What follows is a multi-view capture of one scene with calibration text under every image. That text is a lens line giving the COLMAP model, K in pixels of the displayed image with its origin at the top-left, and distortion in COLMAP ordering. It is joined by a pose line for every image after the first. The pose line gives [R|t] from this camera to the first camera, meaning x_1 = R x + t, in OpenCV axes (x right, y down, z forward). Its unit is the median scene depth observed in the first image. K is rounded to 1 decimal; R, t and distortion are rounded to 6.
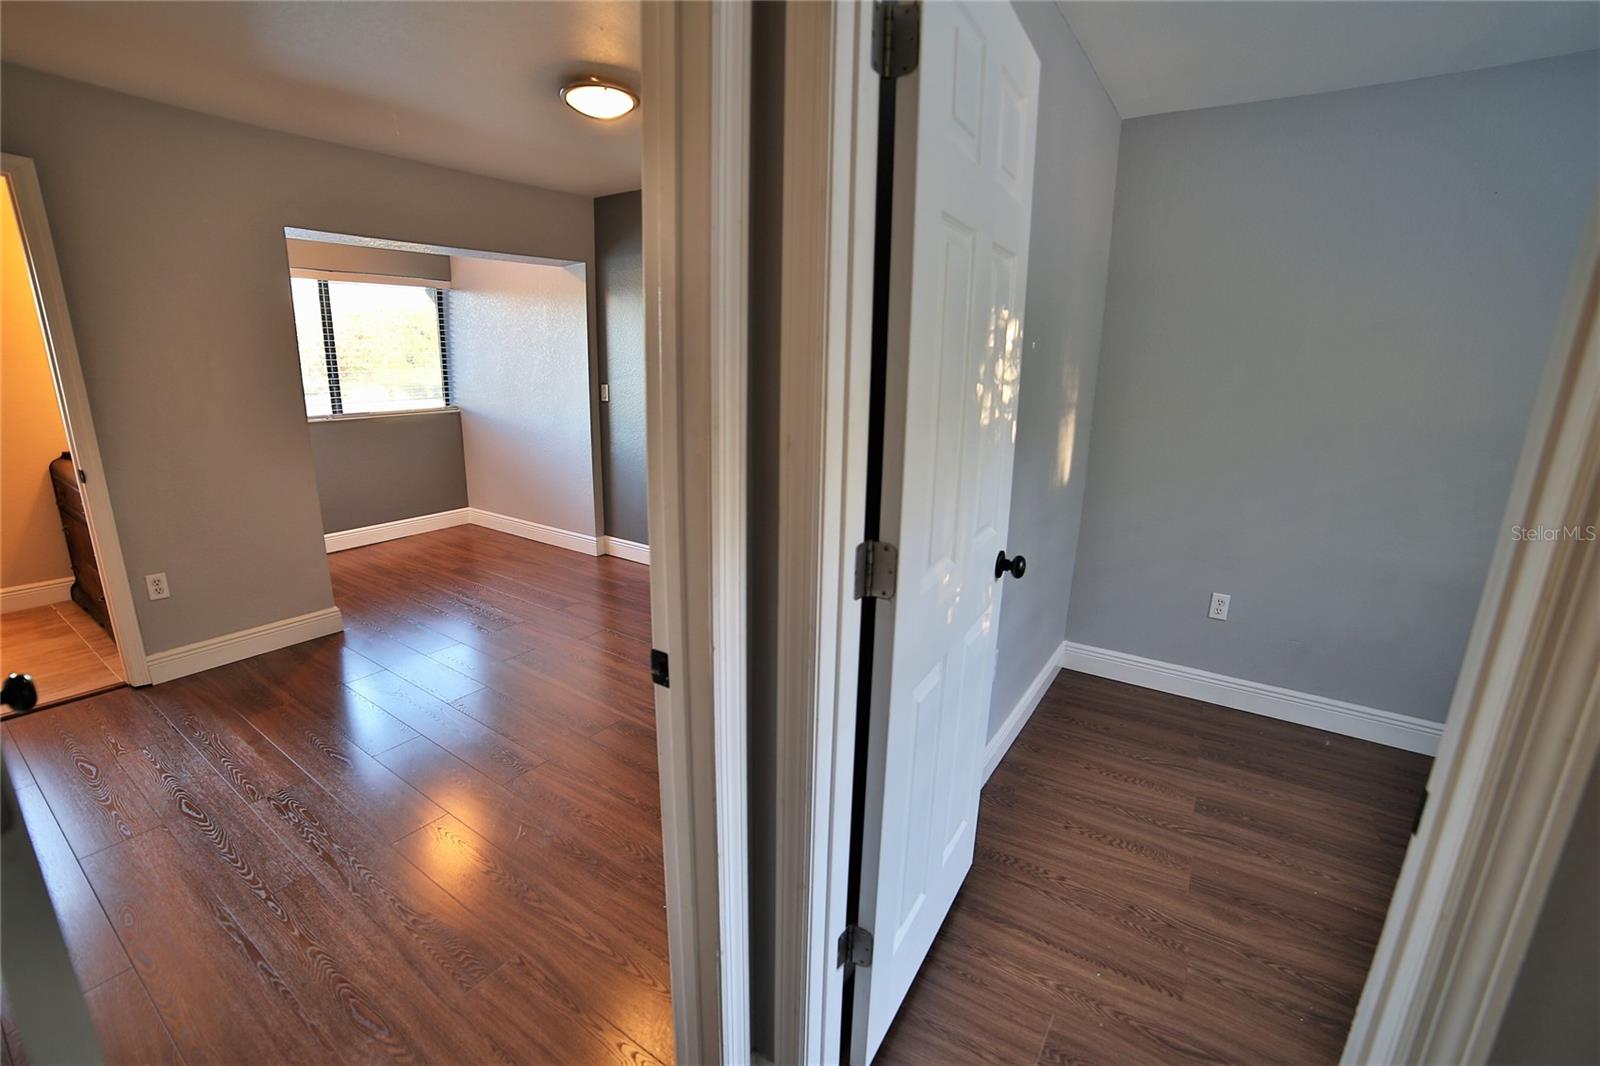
lens RADIAL K [[678.9, 0, 803.3], [0, 678.9, 536.5], [0, 0, 1]] dist [-0.103244, 0.032963]
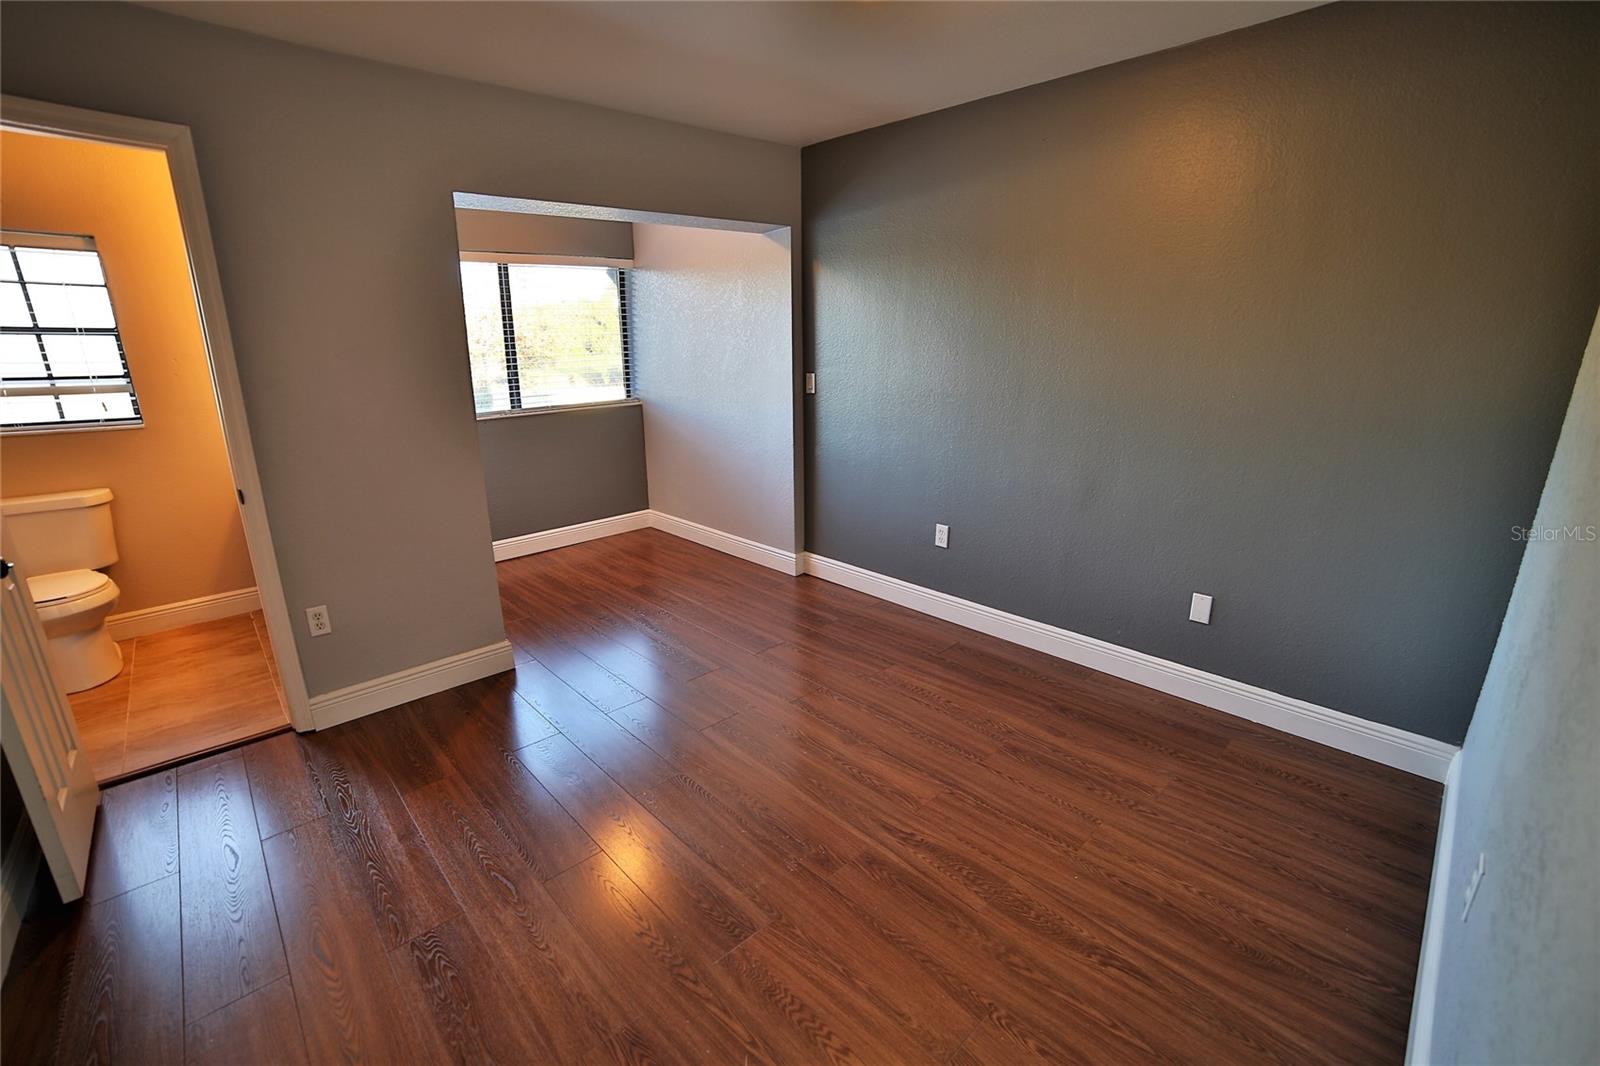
lens RADIAL K [[678.9, 0, 803.3], [0, 678.9, 536.5], [0, 0, 1]] dist [-0.103244, 0.032963]
pose [[0.973977, 0.030071, -0.224641, -0.110181], [-0.024218, 0.999293, 0.028765, -0.047557], [0.225347, -0.022576, 0.974017, 0.175999]]
